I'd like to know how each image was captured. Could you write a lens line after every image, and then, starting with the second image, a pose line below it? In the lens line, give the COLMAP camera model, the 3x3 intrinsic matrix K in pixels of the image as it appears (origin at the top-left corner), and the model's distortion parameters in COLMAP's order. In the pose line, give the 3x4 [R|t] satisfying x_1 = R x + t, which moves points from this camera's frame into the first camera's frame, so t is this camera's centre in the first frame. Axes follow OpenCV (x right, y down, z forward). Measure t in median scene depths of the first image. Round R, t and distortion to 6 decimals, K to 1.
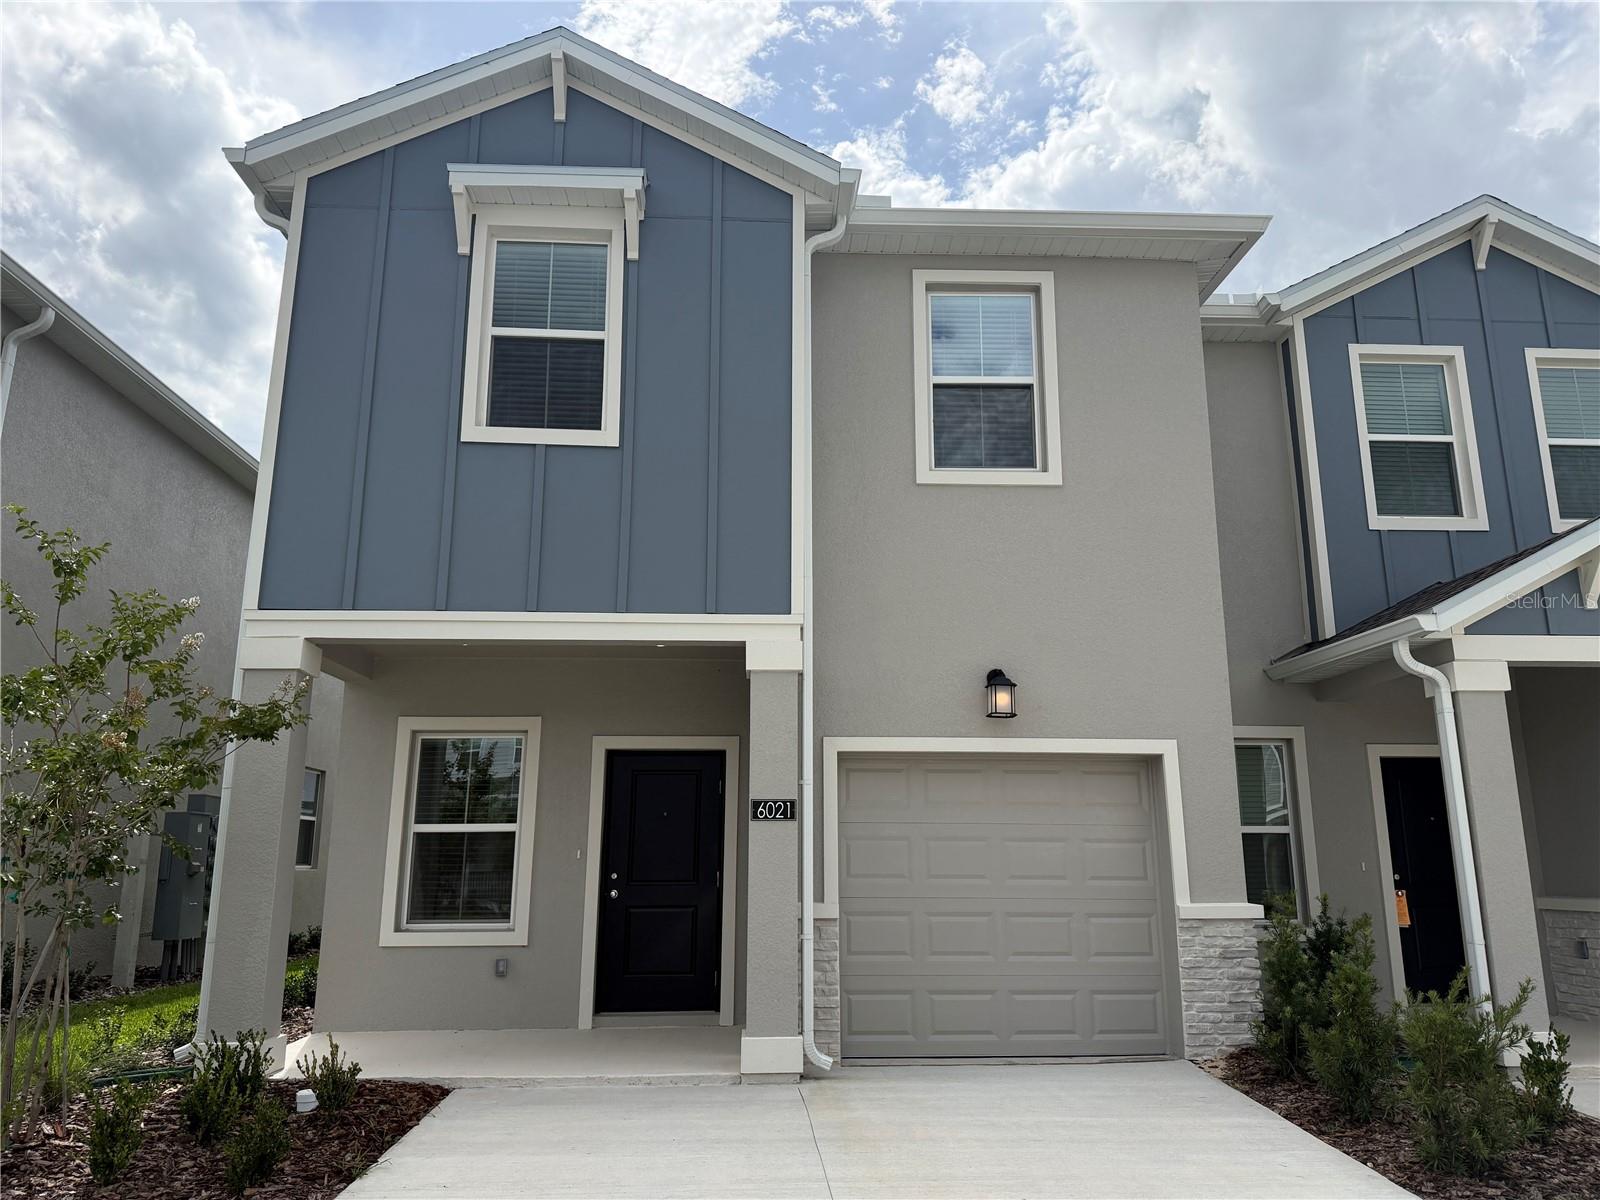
lens RADIAL K [[1113.6, 0, 800.0], [0, 1113.6, 600.0], [0, 0, 1]] dist [0.076624, -0.117927]
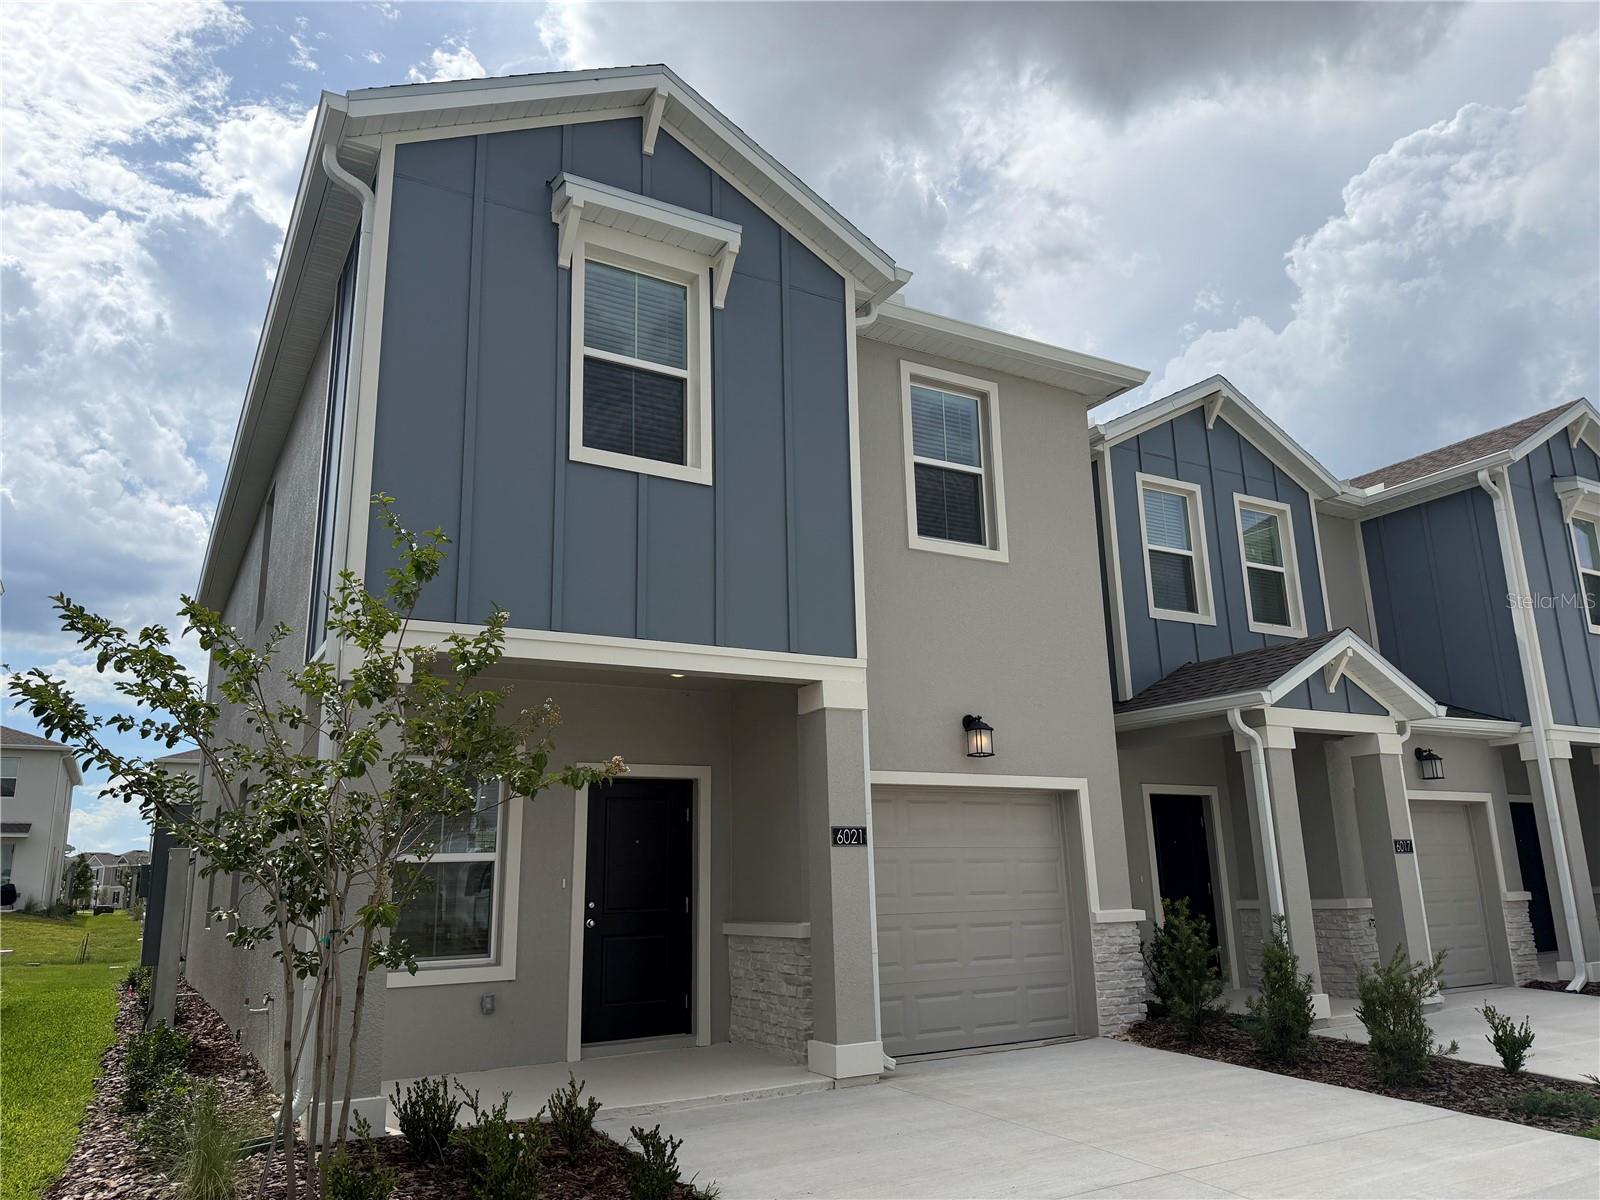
lens RADIAL K [[1113.6, 0, 800.0], [0, 1113.6, 600.0], [0, 0, 1]] dist [0.076624, -0.117927]
pose [[0.888918, 0.091406, 0.448854, -0.531708], [-0.080832, 0.995812, -0.042711, 0.006271], [-0.450878, 0.001685, 0.892584, 0.035012]]
